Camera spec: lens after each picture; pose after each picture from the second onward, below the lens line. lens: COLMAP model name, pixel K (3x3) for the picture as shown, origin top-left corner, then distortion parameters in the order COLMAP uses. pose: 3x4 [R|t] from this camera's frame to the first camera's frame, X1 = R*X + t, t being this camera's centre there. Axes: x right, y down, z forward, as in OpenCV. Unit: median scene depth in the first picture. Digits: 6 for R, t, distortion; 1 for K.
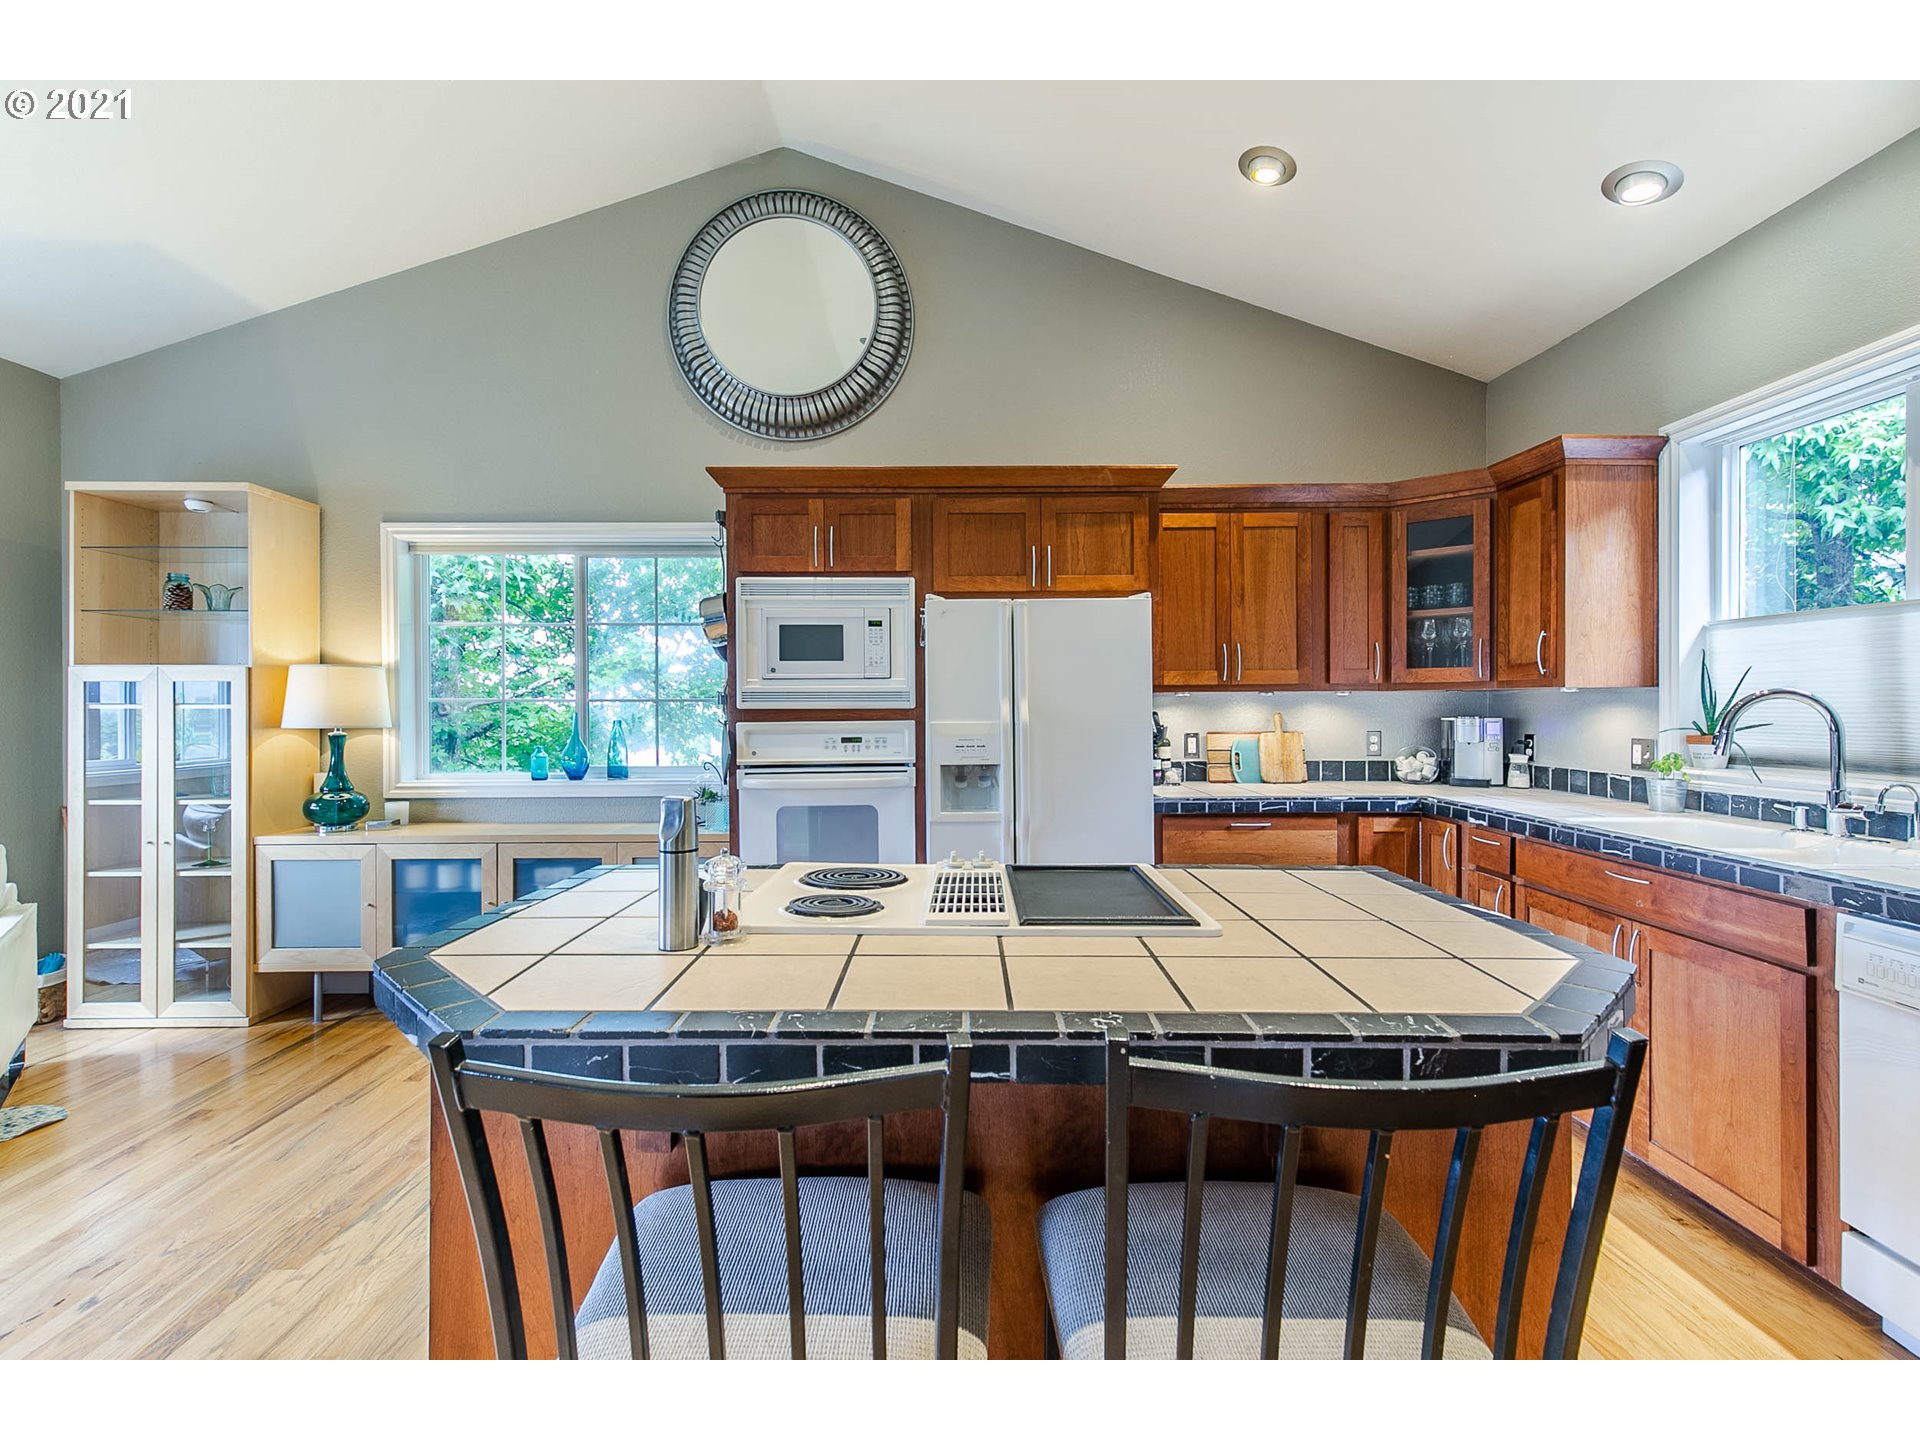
lens RADIAL K [[881.2, 0, 962.2], [0, 881.2, 713.7], [0, 0, 1]] dist [0.009398, -0.001940]
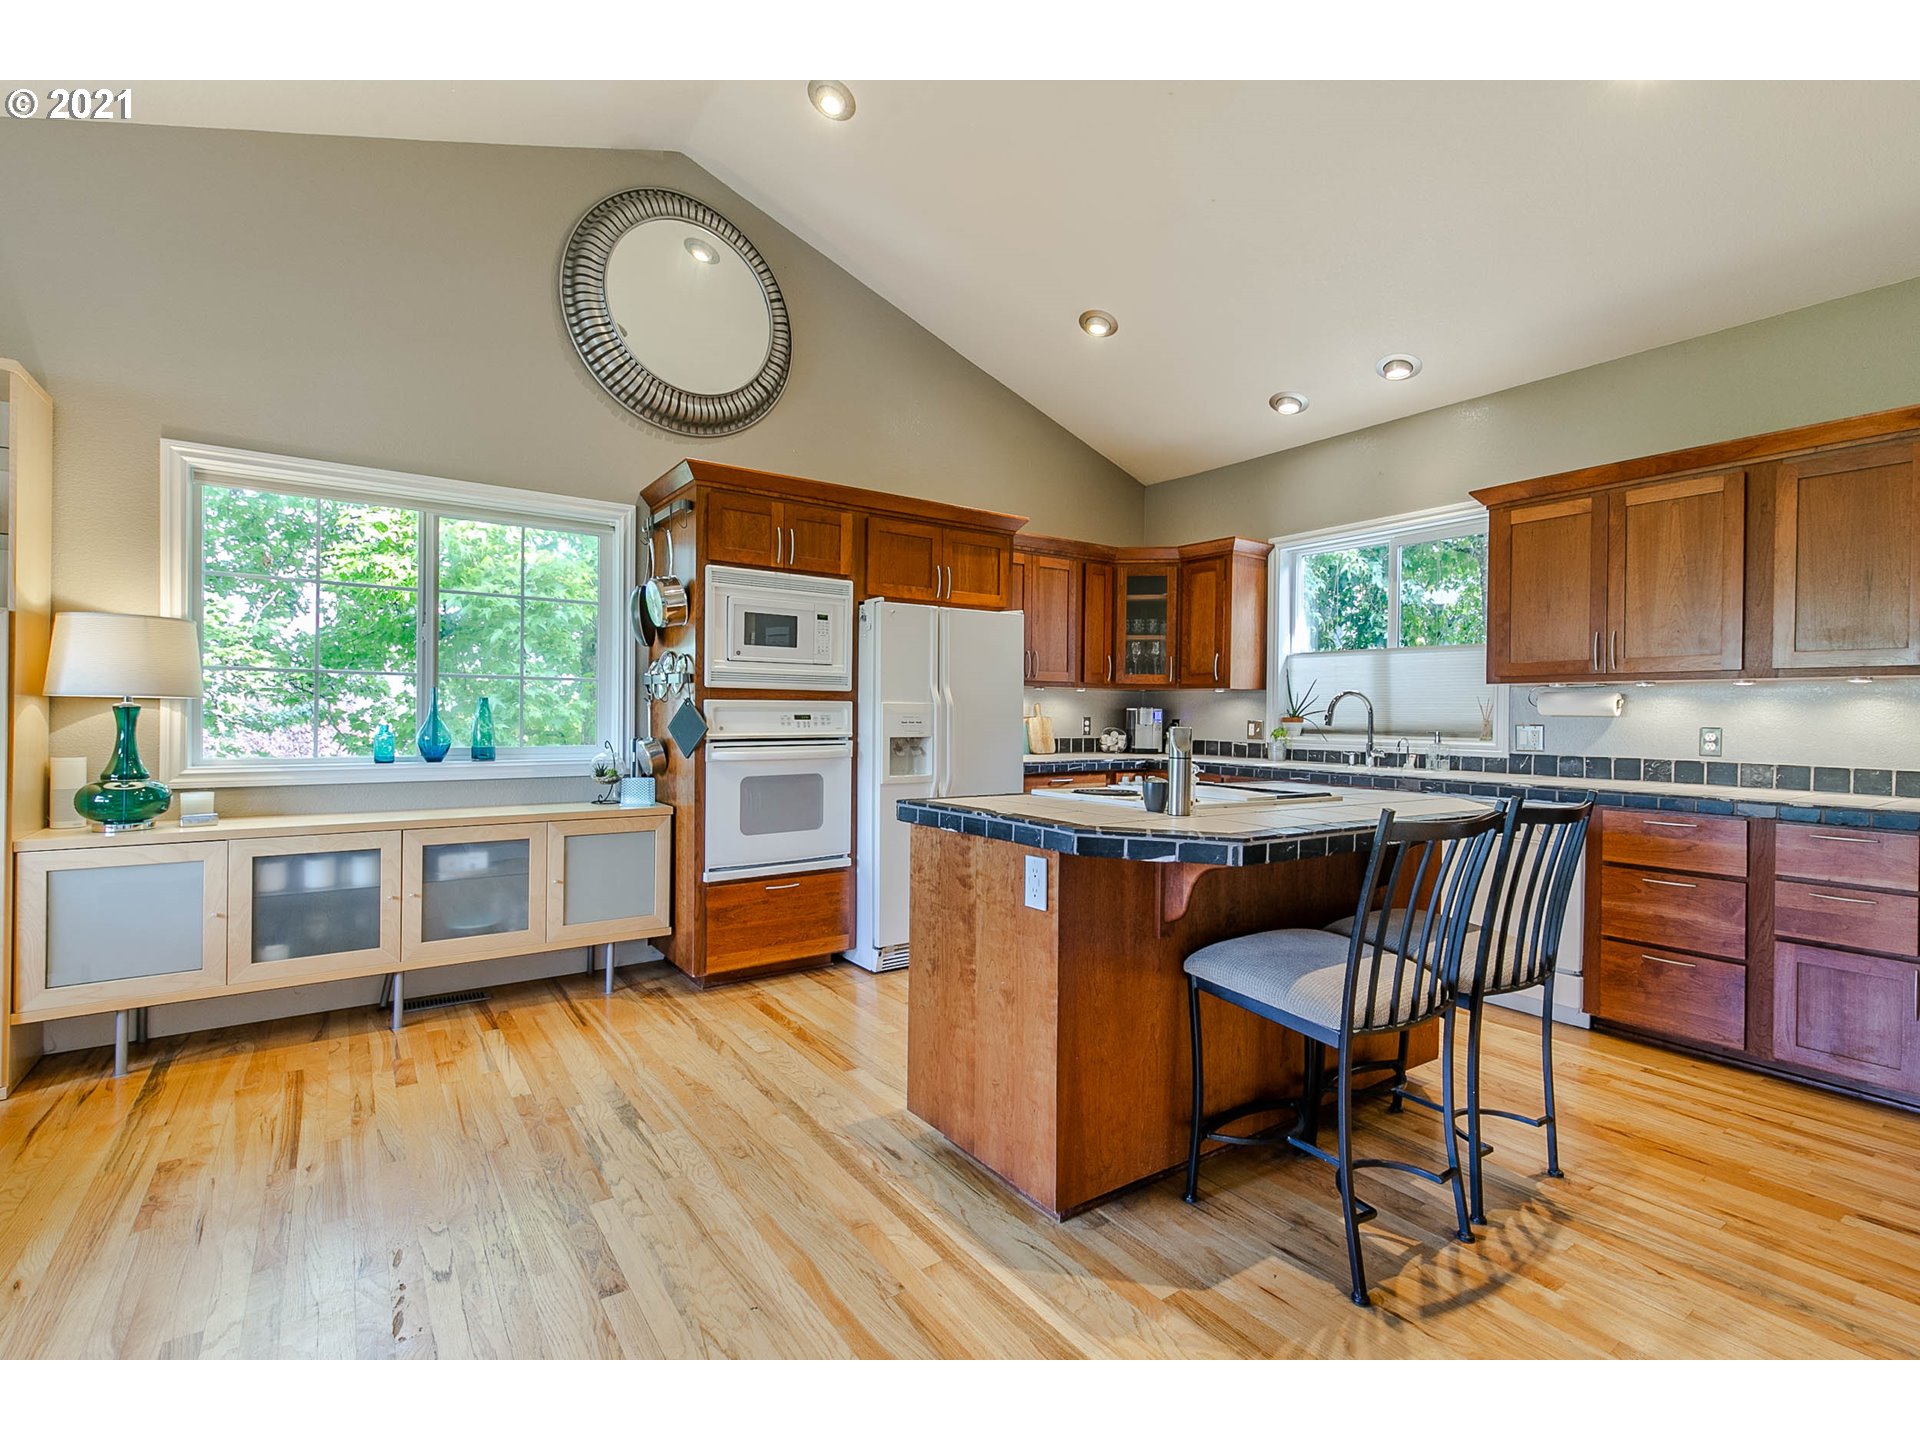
lens RADIAL K [[881.2, 0, 958.4], [0, 881.2, 716.8], [0, 0, 1]] dist [0.009398, -0.001940]
pose [[0.822674, 0.011258, 0.568402, -0.567100], [-0.011766, 0.999927, -0.002776, 0.028082], [-0.568391, -0.004404, 0.822746, -0.055233]]
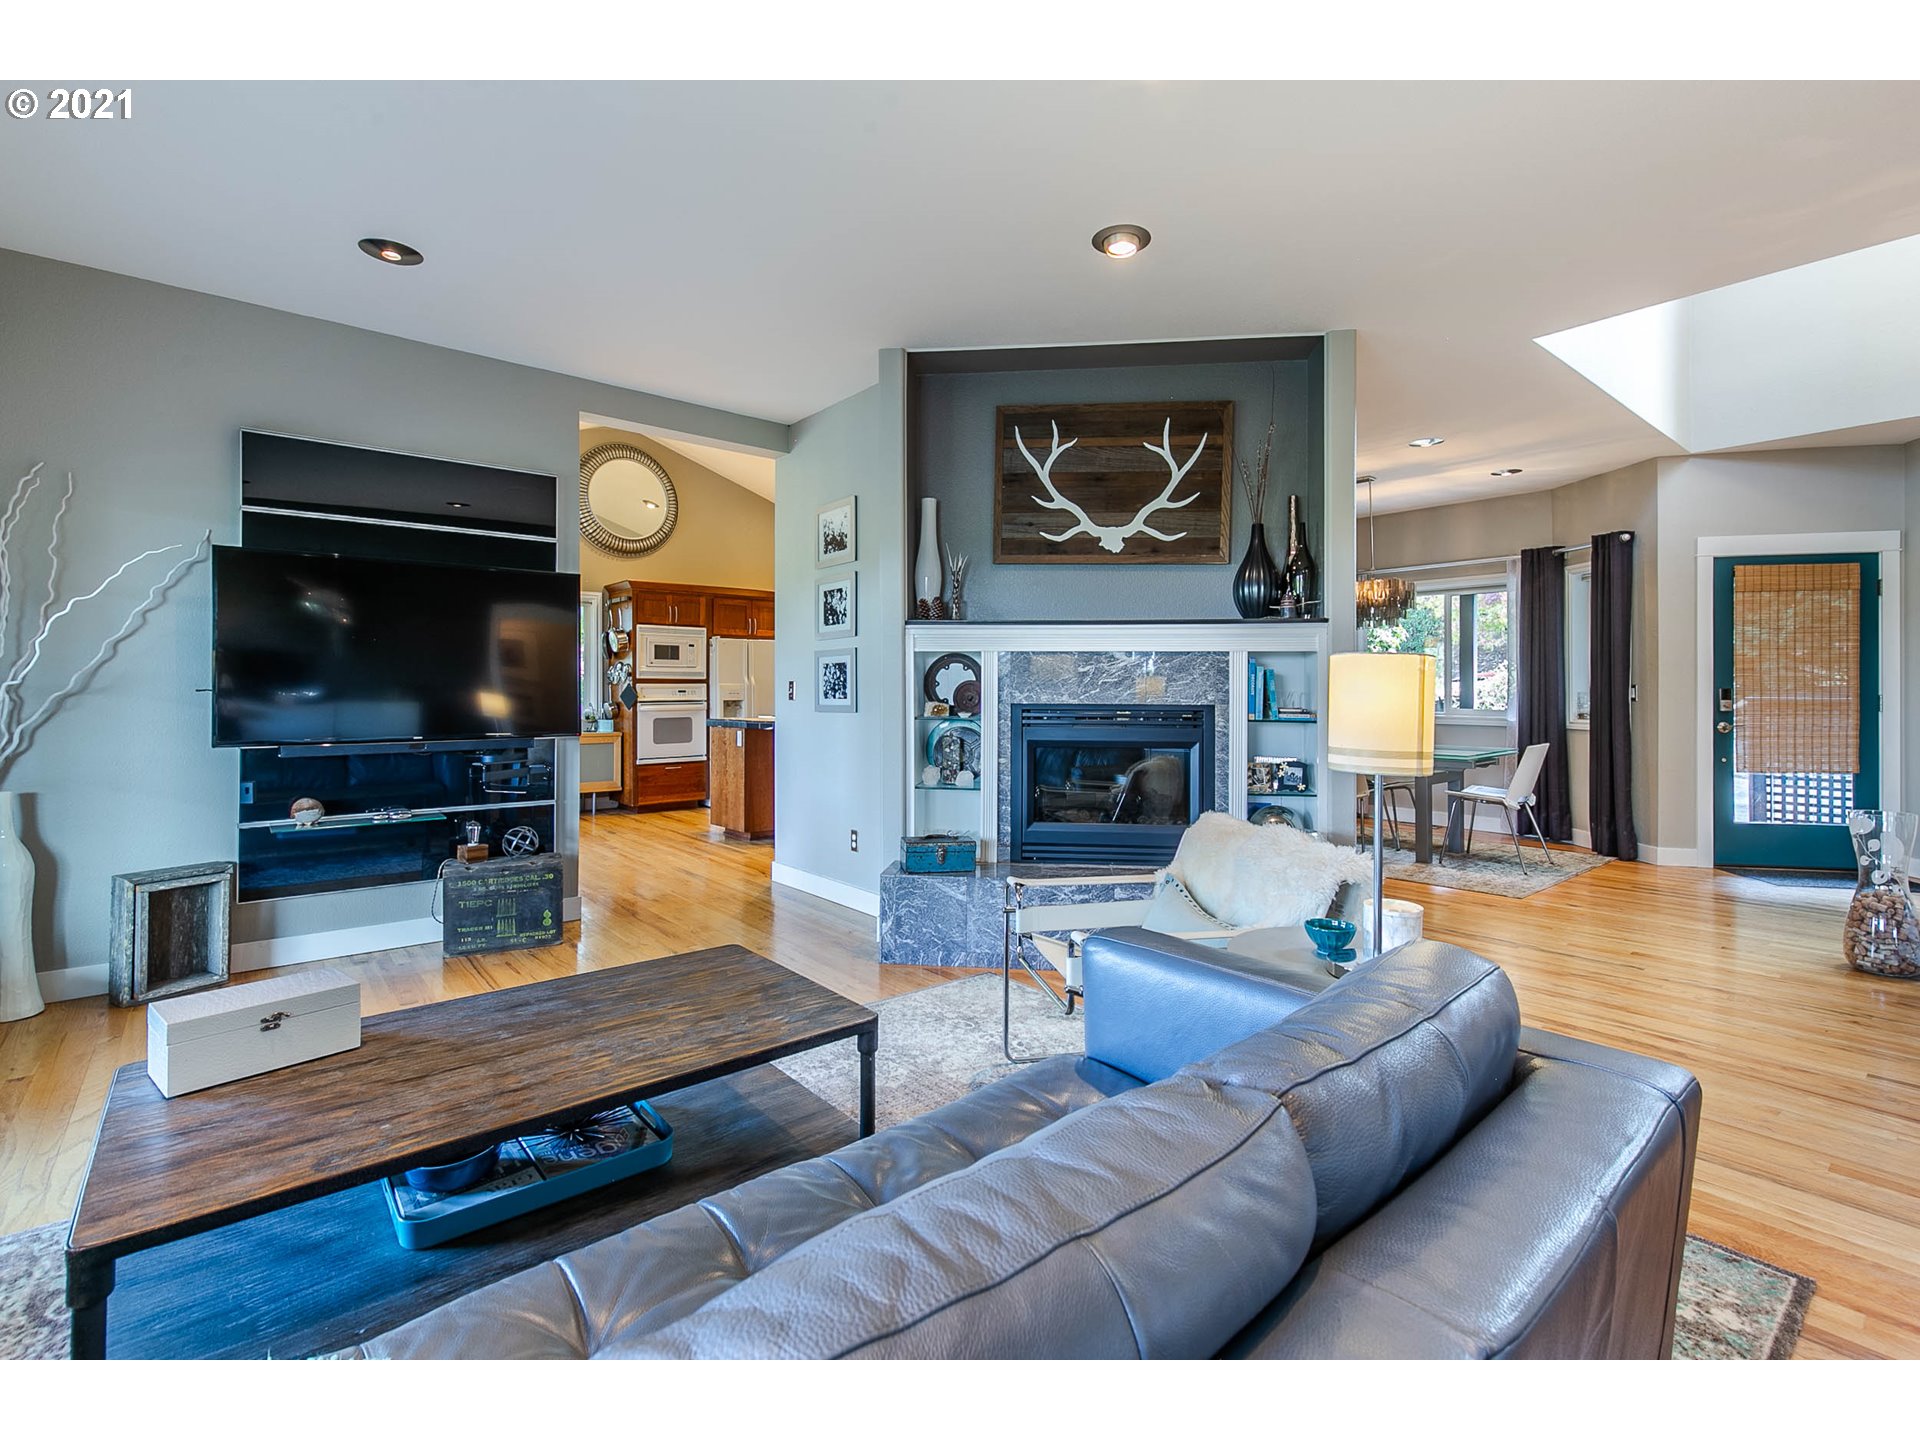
lens RADIAL K [[881.2, 0, 969.8], [0, 881.2, 687.0], [0, 0, 1]] dist [0.009398, -0.001940]
pose [[0.765913, 0.007853, 0.642896, -1.037675], [-0.000808, 0.999936, -0.011251, 0.041962], [-0.642944, 0.008098, 0.765871, -1.357283]]
